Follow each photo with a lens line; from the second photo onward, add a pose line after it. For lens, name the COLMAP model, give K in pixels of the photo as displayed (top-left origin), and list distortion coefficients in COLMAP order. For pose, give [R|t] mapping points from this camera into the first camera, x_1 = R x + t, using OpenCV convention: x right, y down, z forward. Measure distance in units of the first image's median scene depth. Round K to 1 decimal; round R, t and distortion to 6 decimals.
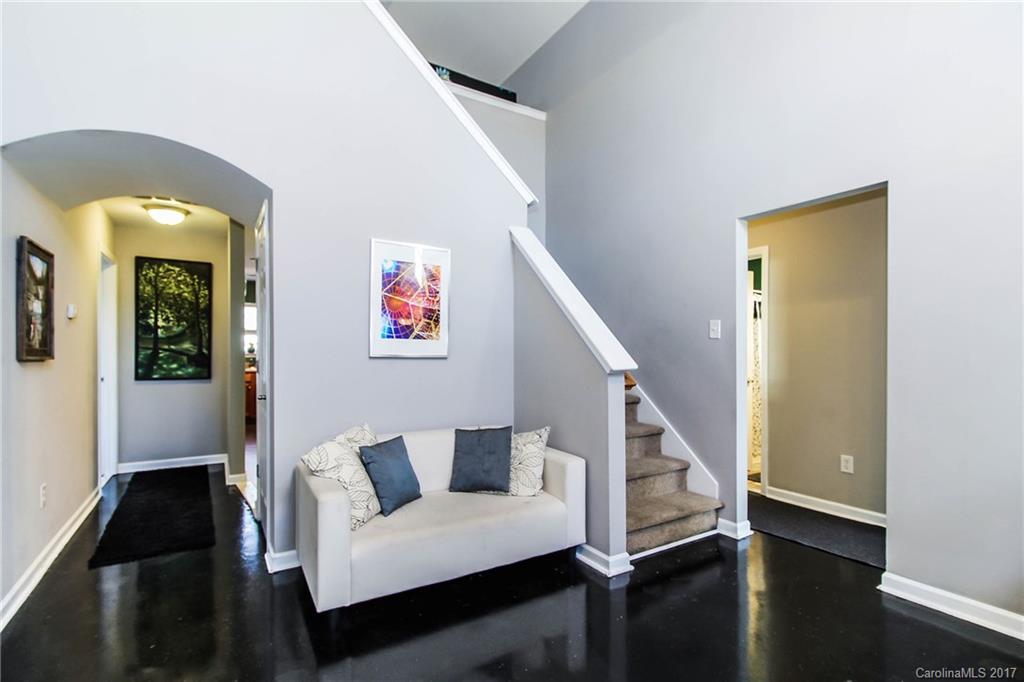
lens RADIAL K [[479.7, 0, 511.4], [0, 479.7, 348.7], [0, 0, 1]] dist [0.000431, -0.001045]
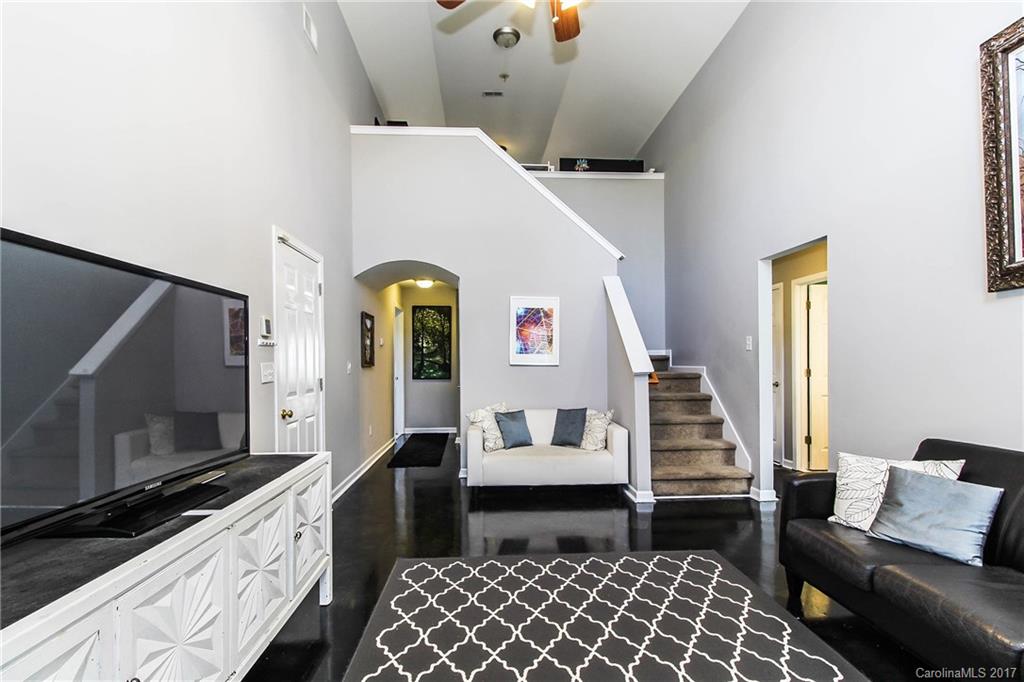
lens RADIAL K [[479.7, 0, 511.9], [0, 479.7, 350.8], [0, 0, 1]] dist [0.000431, -0.001045]
pose [[0.880398, -0.016570, -0.473946, 0.498135], [0.009818, 0.999812, -0.016717, -0.004031], [0.474134, 0.010065, 0.880395, -0.491034]]
